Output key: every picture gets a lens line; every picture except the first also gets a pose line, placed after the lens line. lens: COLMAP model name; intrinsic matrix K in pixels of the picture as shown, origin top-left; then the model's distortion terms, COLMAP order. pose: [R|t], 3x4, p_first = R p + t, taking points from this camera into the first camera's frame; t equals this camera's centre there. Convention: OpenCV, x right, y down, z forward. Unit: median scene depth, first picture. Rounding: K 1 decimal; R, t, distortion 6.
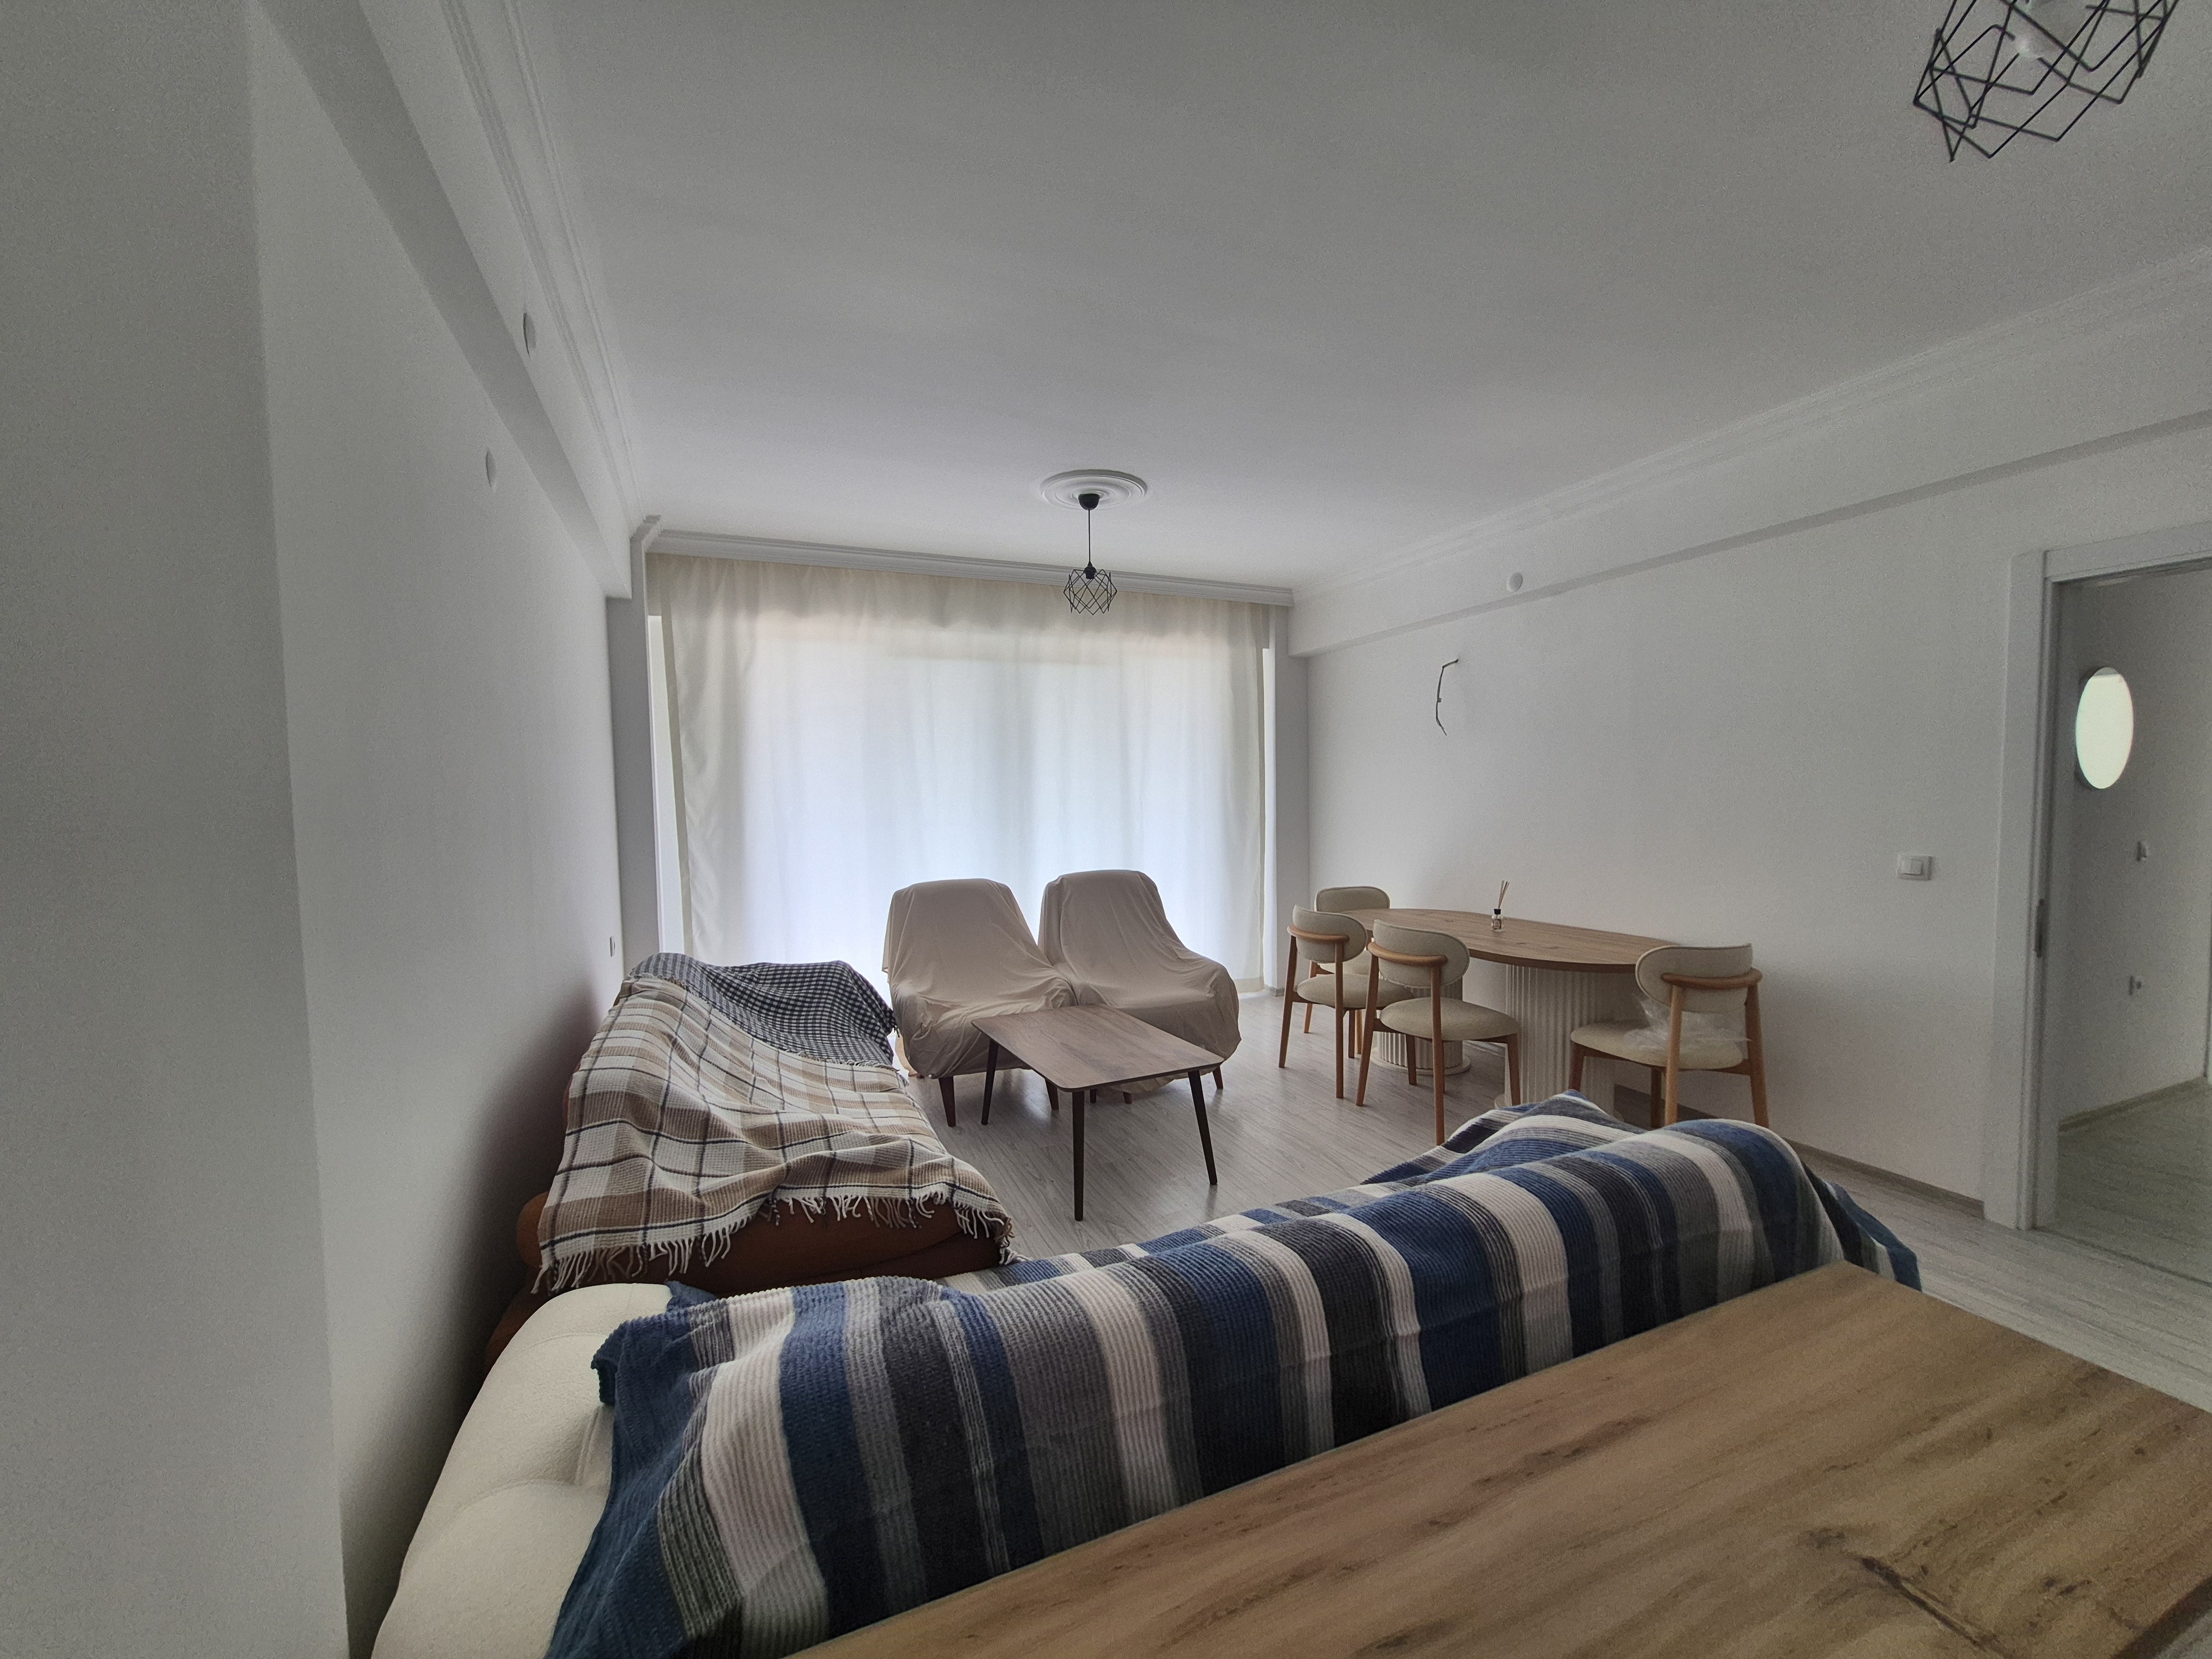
lens RADIAL K [[879.9, 0, 1088.4], [0, 879.9, 843.1], [0, 0, 1]] dist [0.003161, 0.000106]
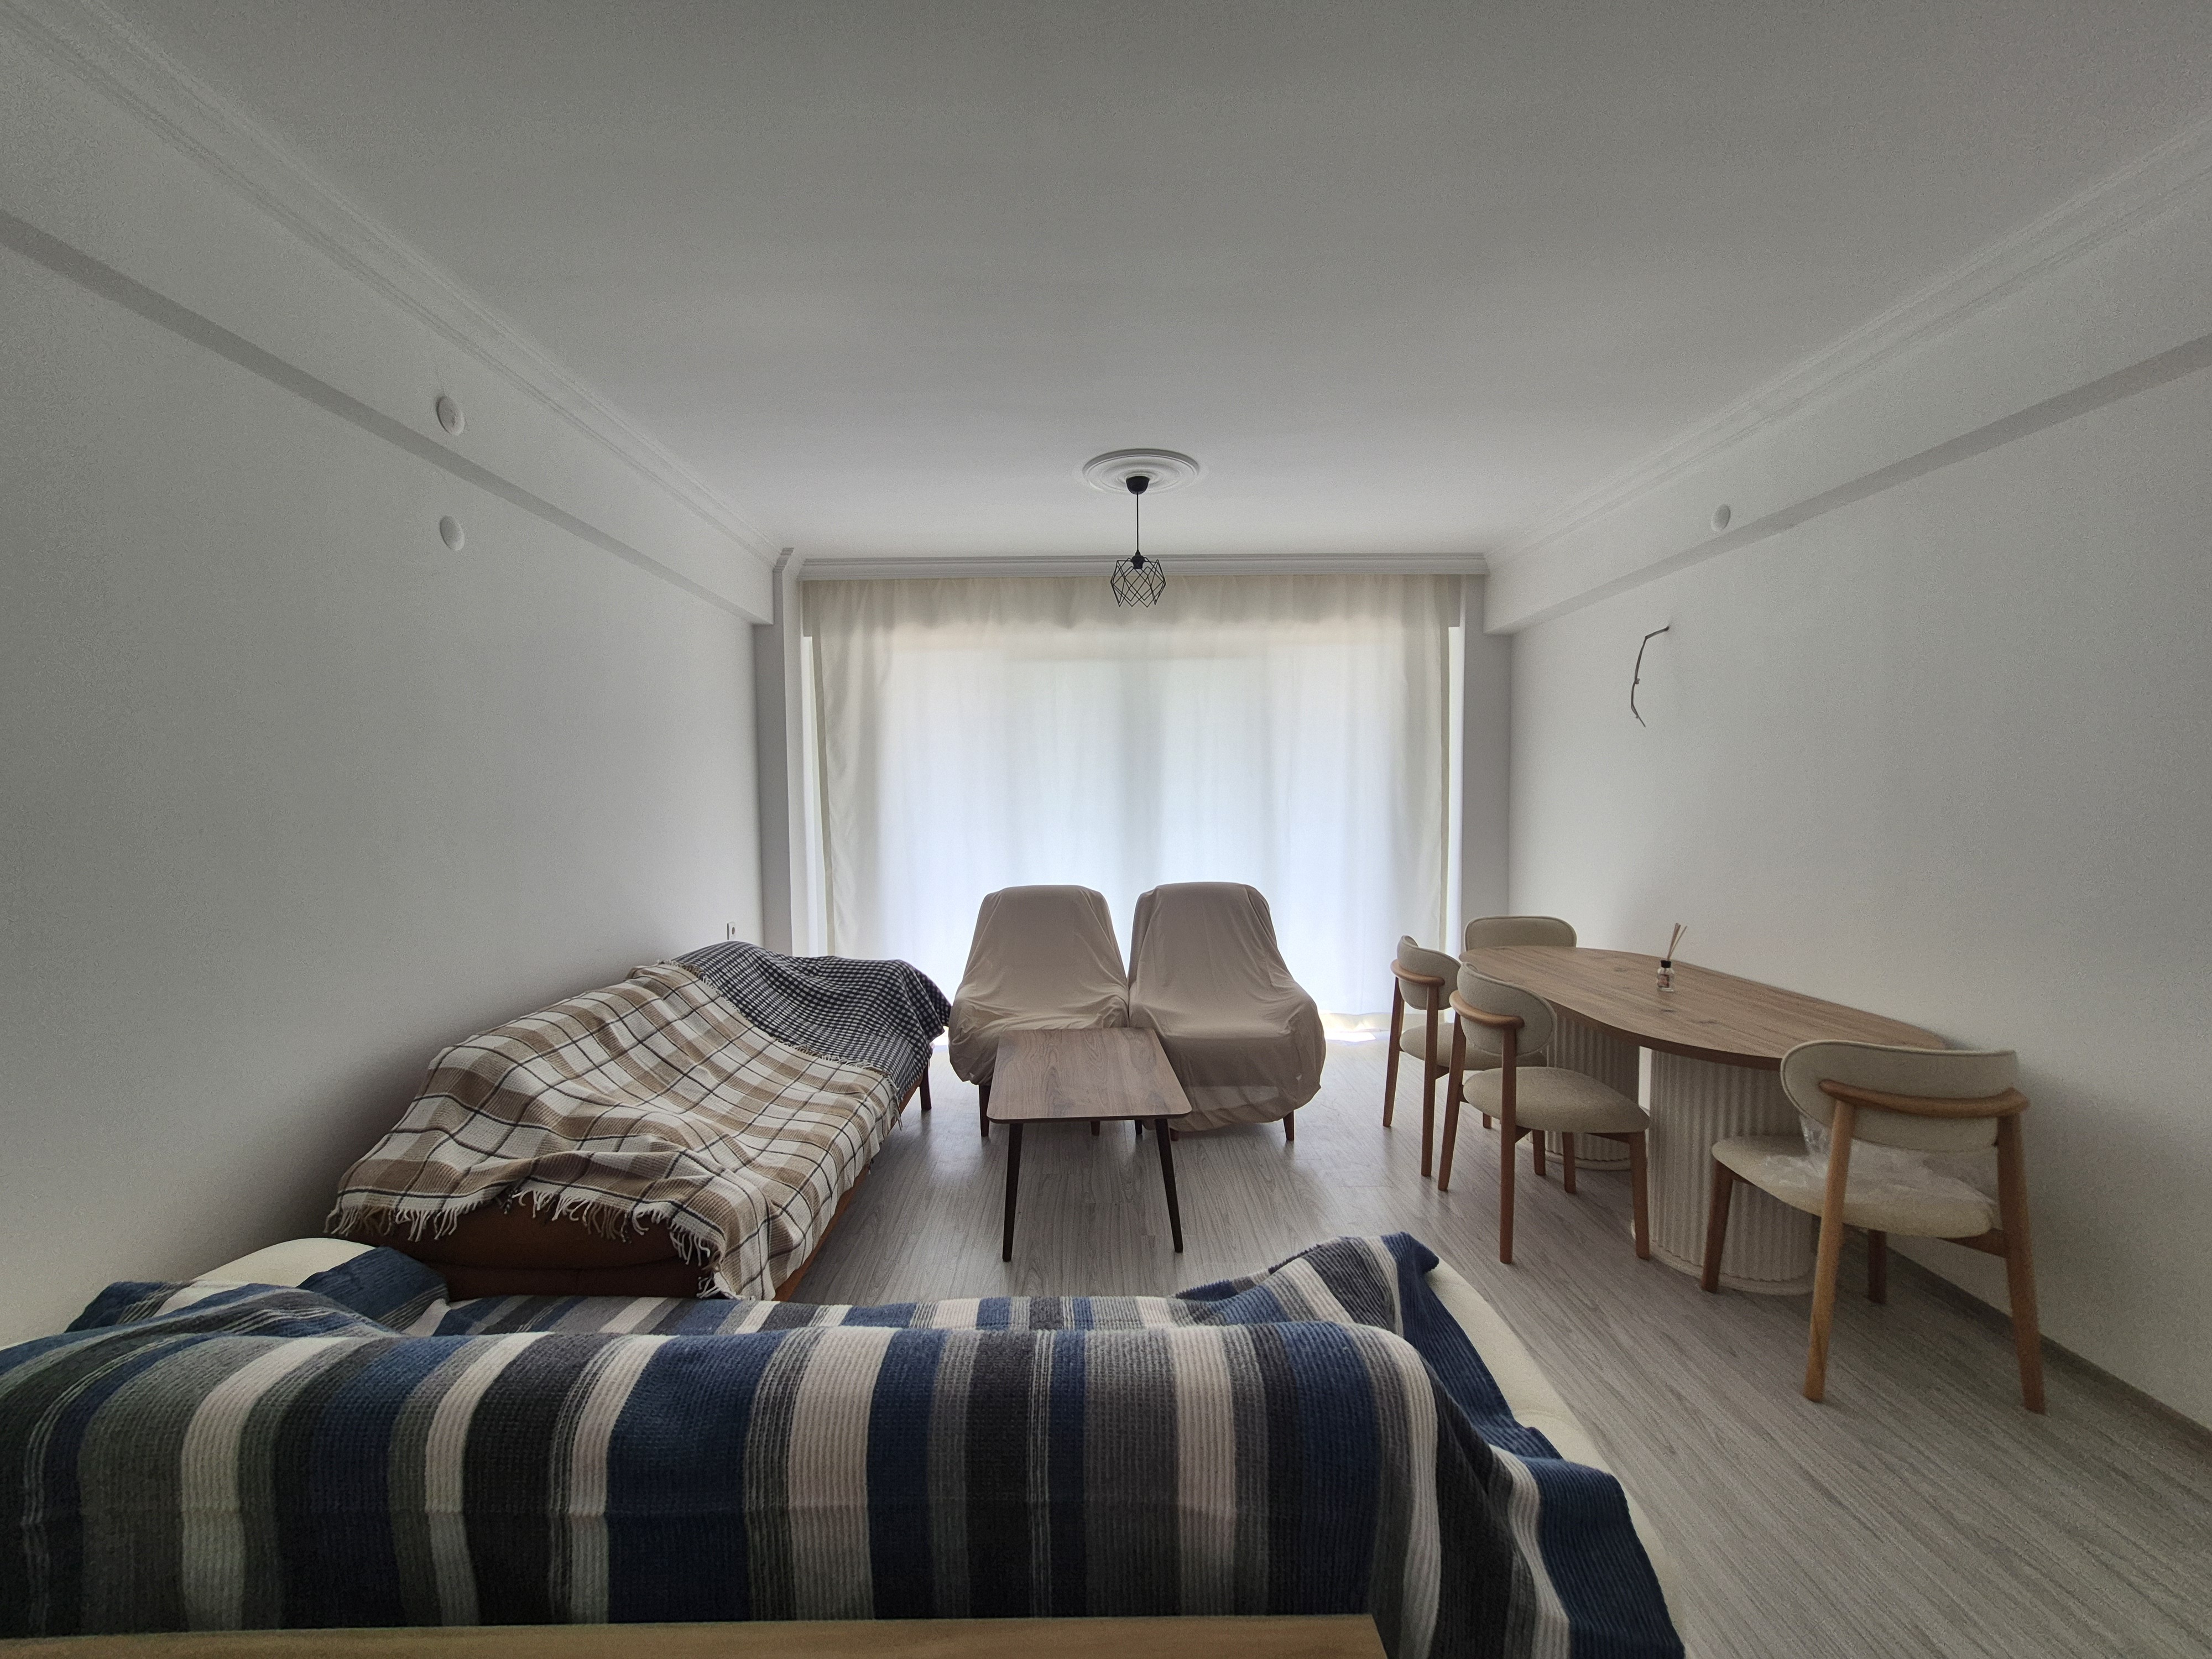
lens RADIAL K [[879.9, 0, 1105.3], [0, 879.9, 836.2], [0, 0, 1]] dist [0.003161, 0.000106]
pose [[0.921426, 0.025344, -0.387727, 0.325829], [-0.025722, 0.999660, 0.004216, -0.021648], [0.387702, 0.006088, 0.921765, 0.132505]]
